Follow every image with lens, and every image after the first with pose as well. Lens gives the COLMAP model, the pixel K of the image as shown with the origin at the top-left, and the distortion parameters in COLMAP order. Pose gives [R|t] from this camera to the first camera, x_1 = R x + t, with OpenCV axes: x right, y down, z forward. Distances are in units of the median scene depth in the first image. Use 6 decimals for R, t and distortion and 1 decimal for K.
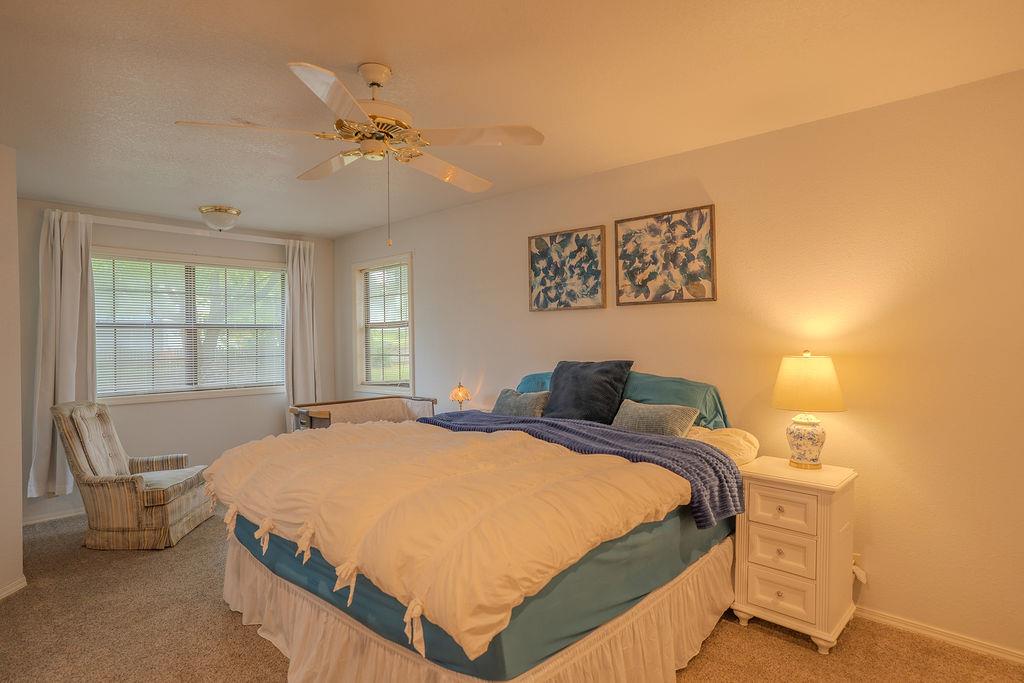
lens RADIAL K [[564.4, 0, 512.6], [0, 564.4, 338.1], [0, 0, 1]] dist [-0.013184, 0.006068]
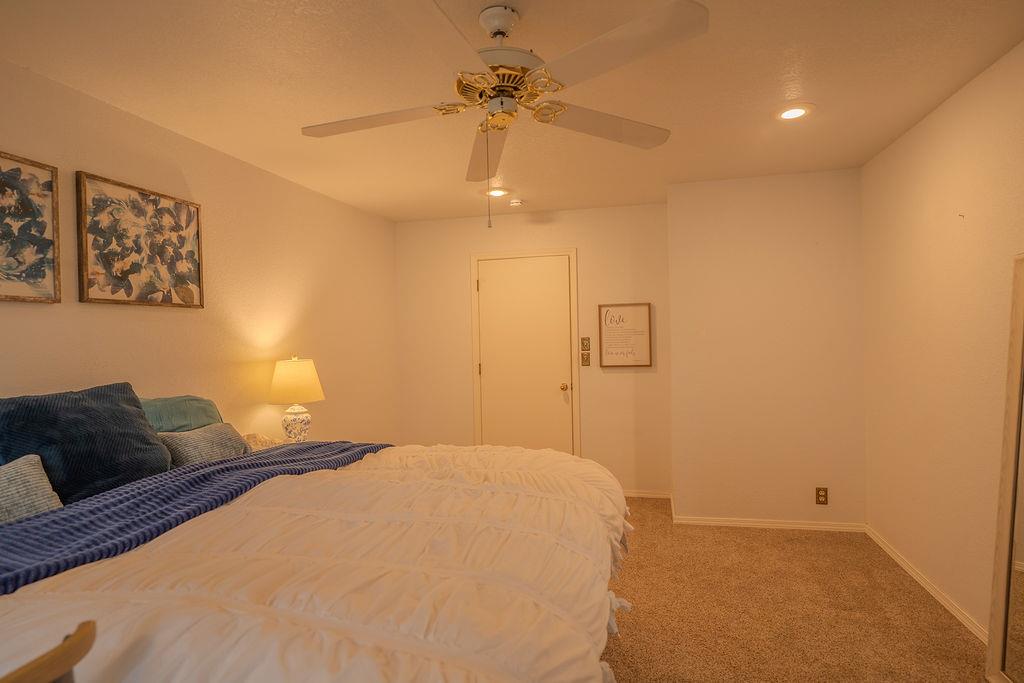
lens RADIAL K [[564.4, 0, 511.7], [0, 564.4, 343.0], [0, 0, 1]] dist [-0.013184, 0.006068]
pose [[-0.485973, 0.007733, 0.873940, -0.654767], [0.027093, 0.999614, 0.006221, -0.000903], [-0.873554, 0.026701, -0.485994, 0.932849]]
